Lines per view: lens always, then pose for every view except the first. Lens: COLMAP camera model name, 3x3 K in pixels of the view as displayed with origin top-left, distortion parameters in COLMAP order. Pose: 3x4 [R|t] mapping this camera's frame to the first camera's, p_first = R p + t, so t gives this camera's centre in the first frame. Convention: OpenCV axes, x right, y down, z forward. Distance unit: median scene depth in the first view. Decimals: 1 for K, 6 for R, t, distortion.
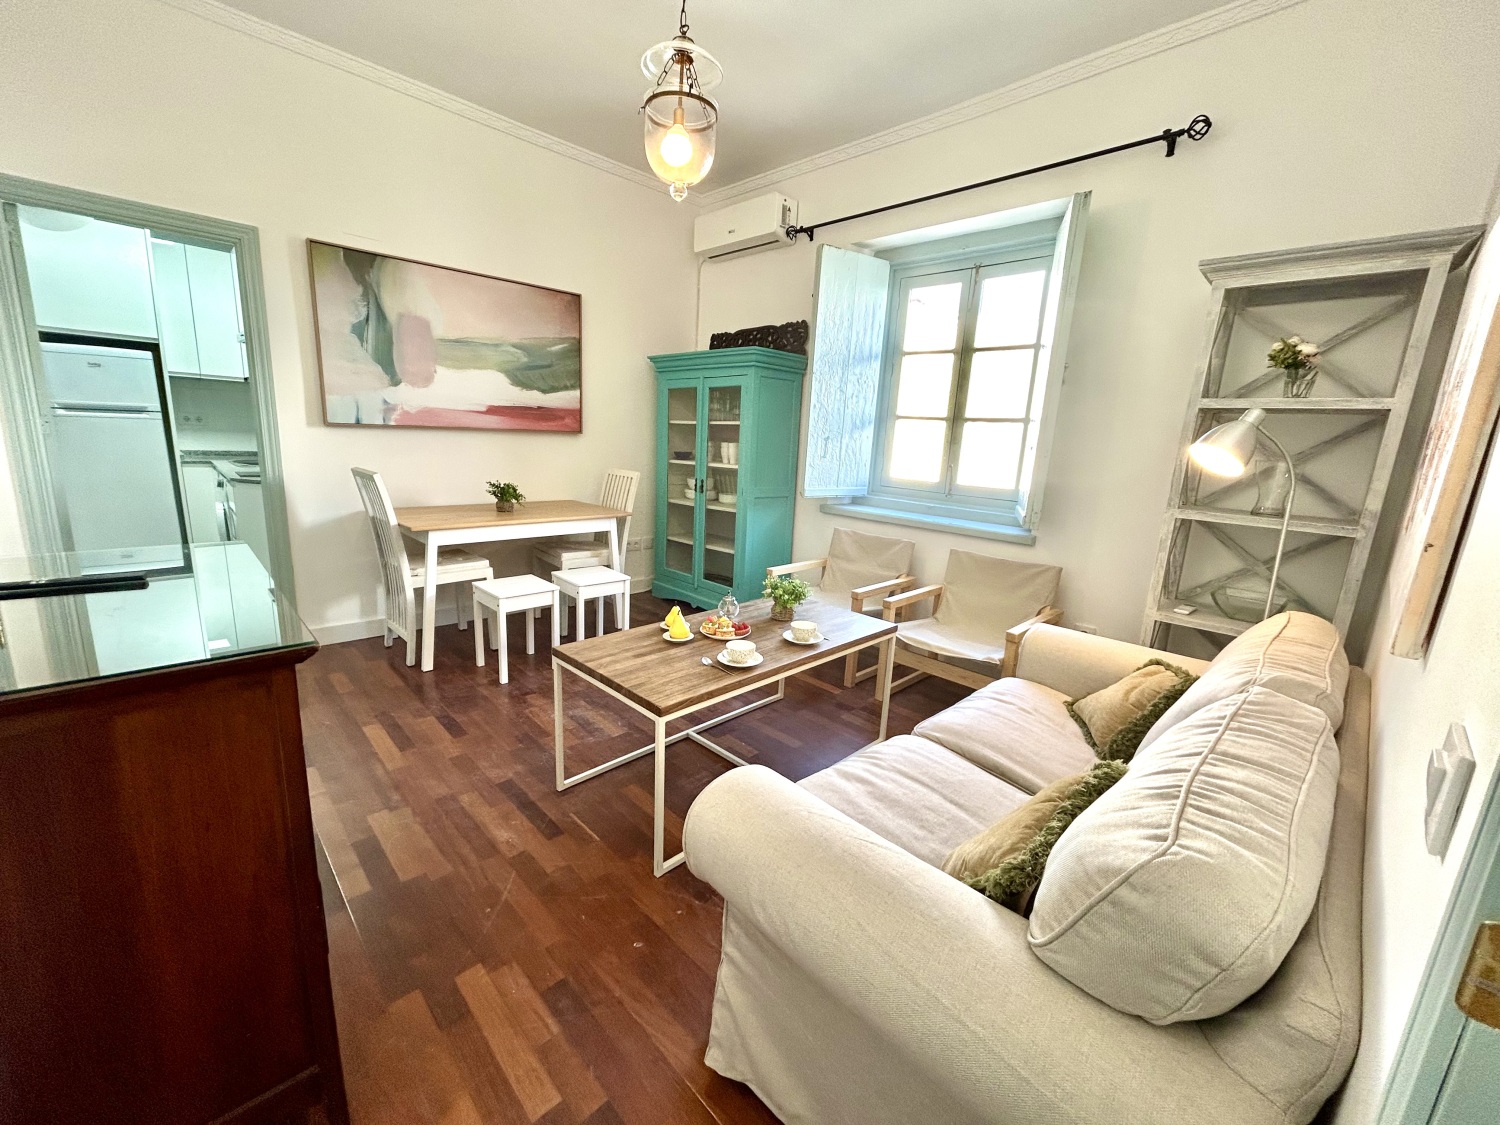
lens RADIAL K [[601.1, 0, 738.4], [0, 601.1, 561.9], [0, 0, 1]] dist [-0.002604, 0.000091]
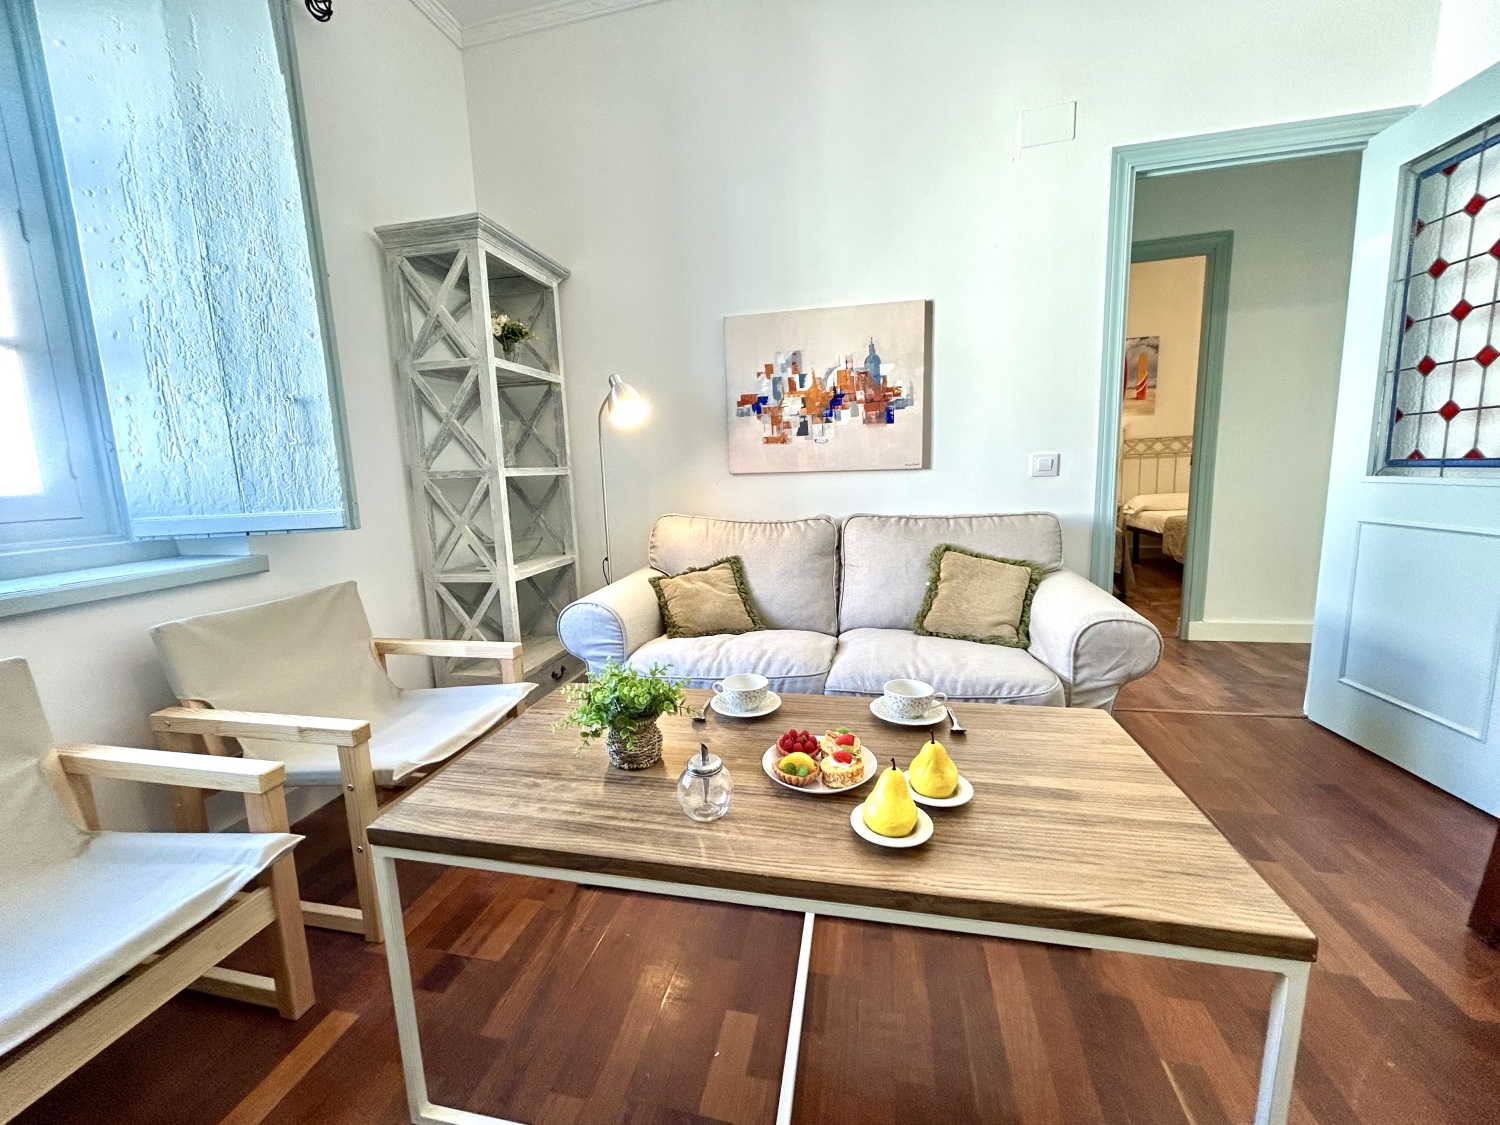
lens RADIAL K [[601.3, 0, 744.0], [0, 601.3, 560.5], [0, 0, 1]] dist [-0.001177, -0.000254]
pose [[-0.554840, -0.158223, 0.816773, -0.232625], [0.179365, 0.935911, 0.303147, -0.121839], [-0.812392, 0.314699, -0.490901, 0.844542]]
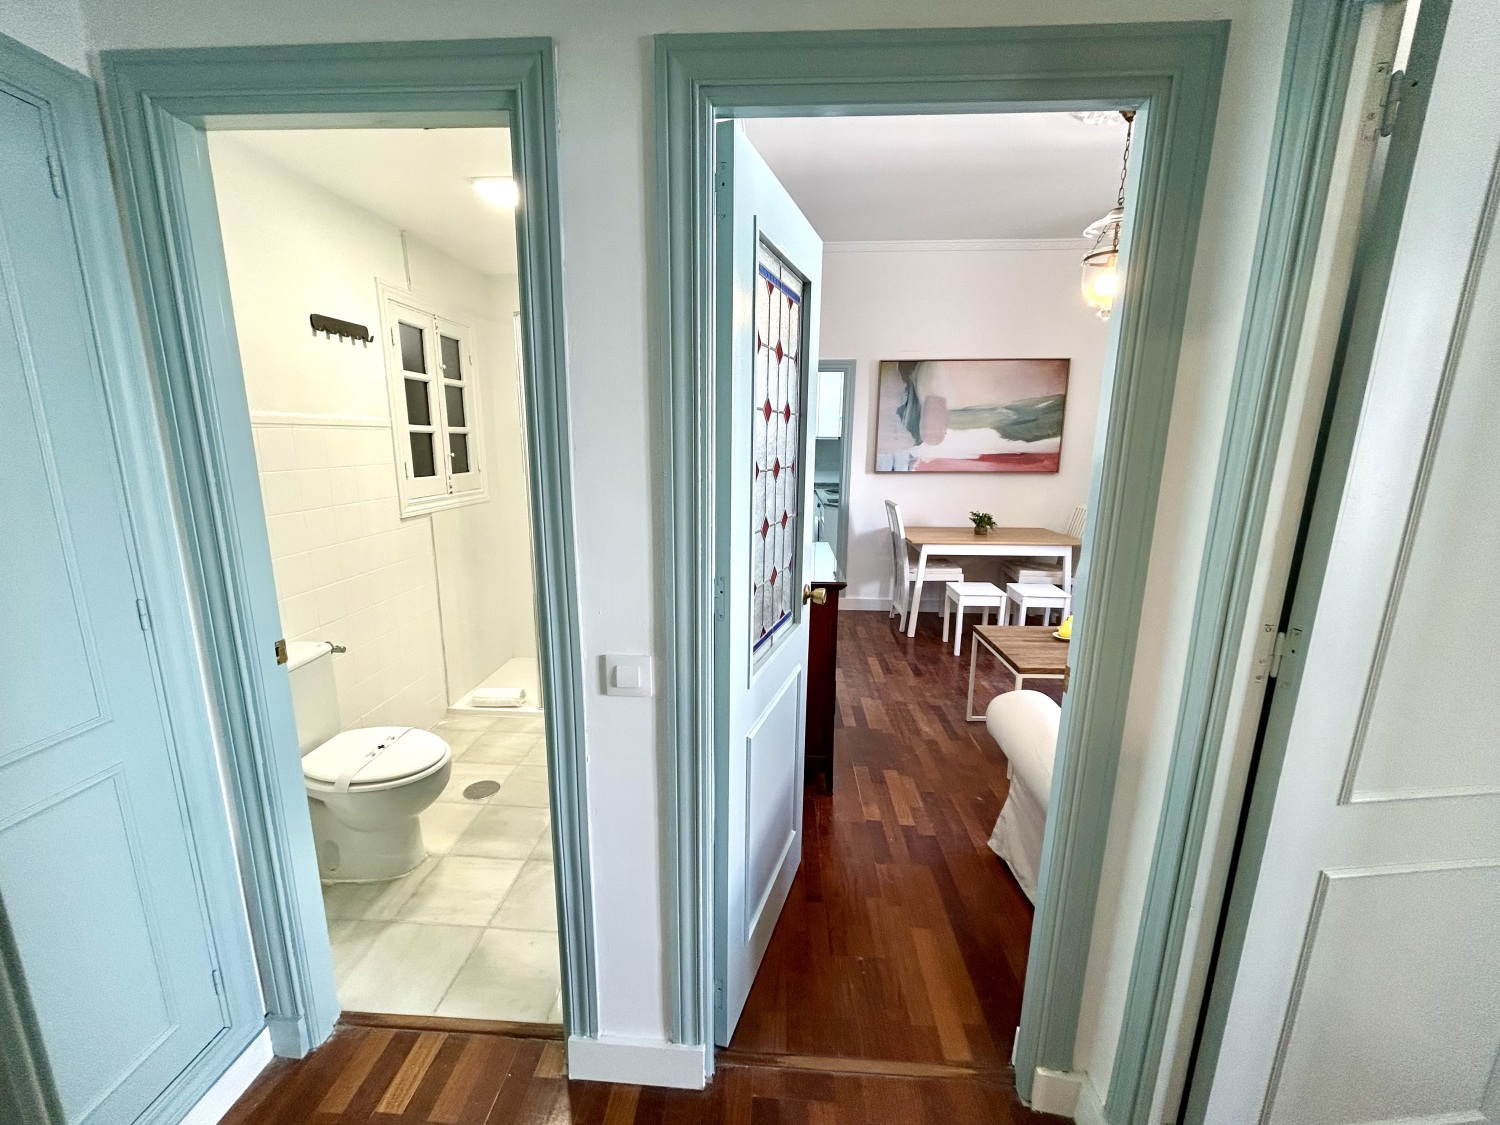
lens RADIAL K [[597.1, 0, 750.0], [0, 597.1, 562.5], [0, 0, 1]] dist [-0.001859, 0.000949]
pose [[0.685712, 0.104980, -0.720263, 0.246069], [-0.123984, 0.991929, 0.026539, 0.007376], [0.717236, 0.071103, 0.693193, -0.313053]]
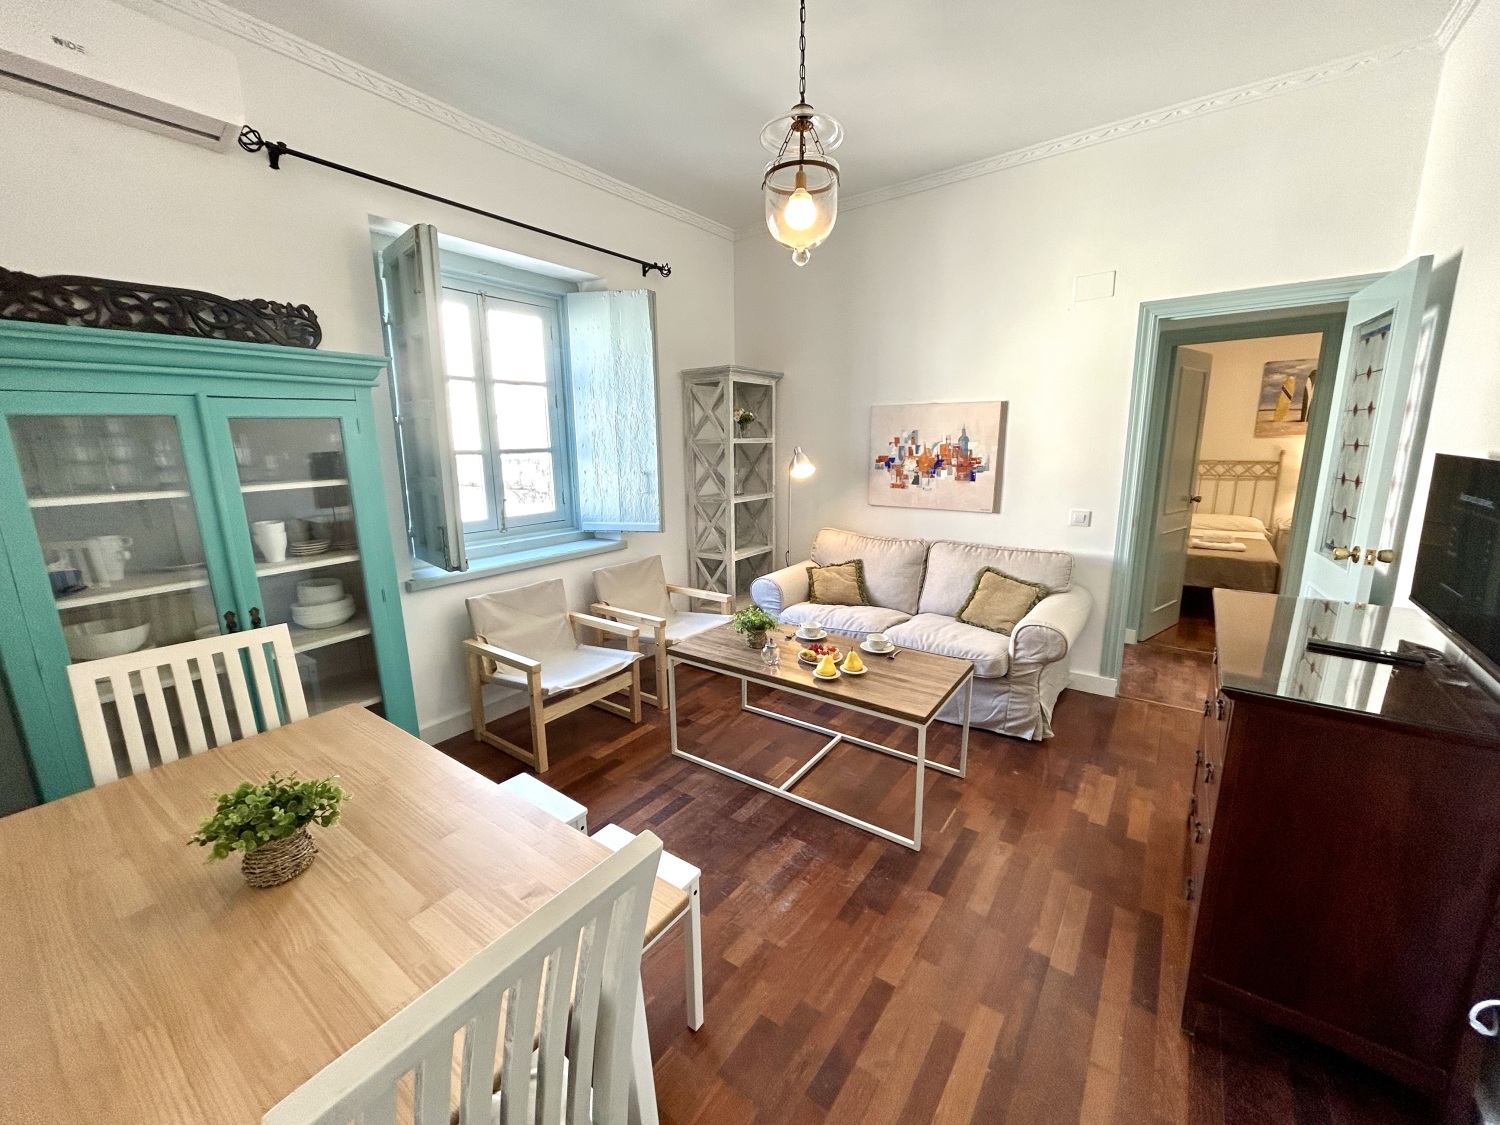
lens RADIAL K [[601.3, 0, 744.0], [0, 601.3, 560.5], [0, 0, 1]] dist [-0.001177, -0.000254]
pose [[-0.175821, -0.244166, 0.953661, -0.733145], [0.206786, 0.937978, 0.278275, -0.286190], [-0.962459, 0.246131, -0.114426, 0.850800]]
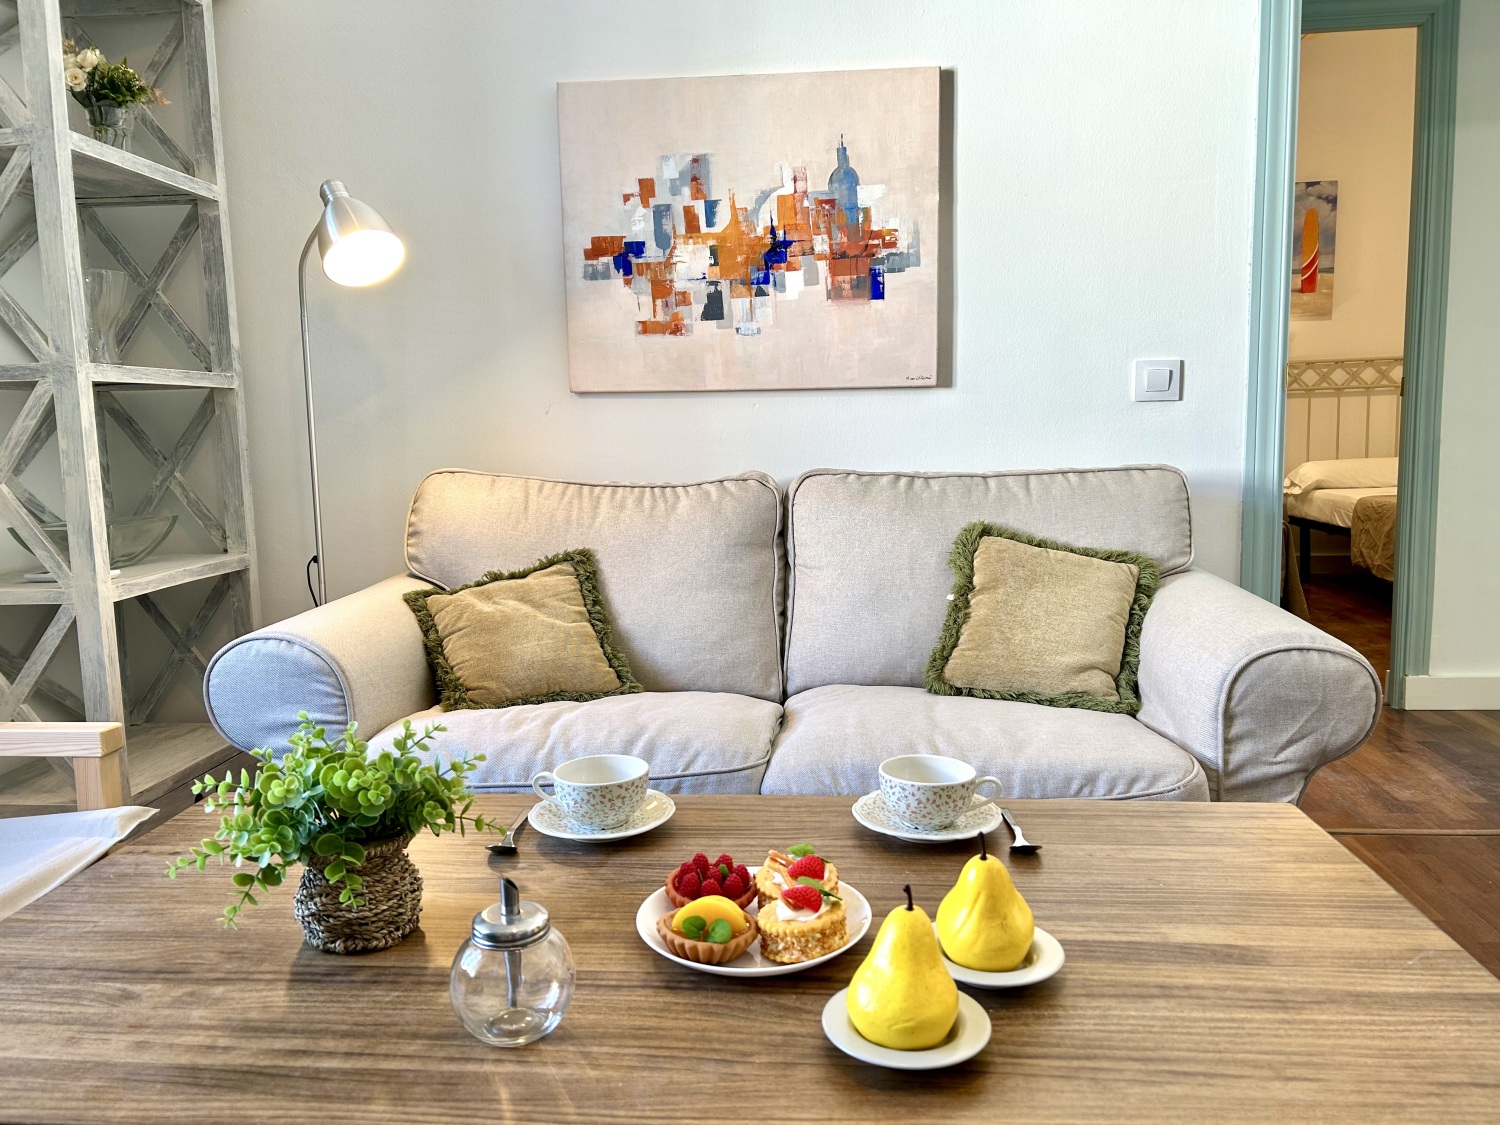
lens RADIAL K [[1130.1, 0, 750.0], [0, 1130.1, 562.5], [0, 0, 1]] dist [0.058657, -0.065114]
pose [[-0.657916, -0.131673, 0.741491, -0.215591], [0.144911, 0.944062, 0.296223, -0.090921], [-0.739018, 0.302340, -0.602033, 0.838678]]
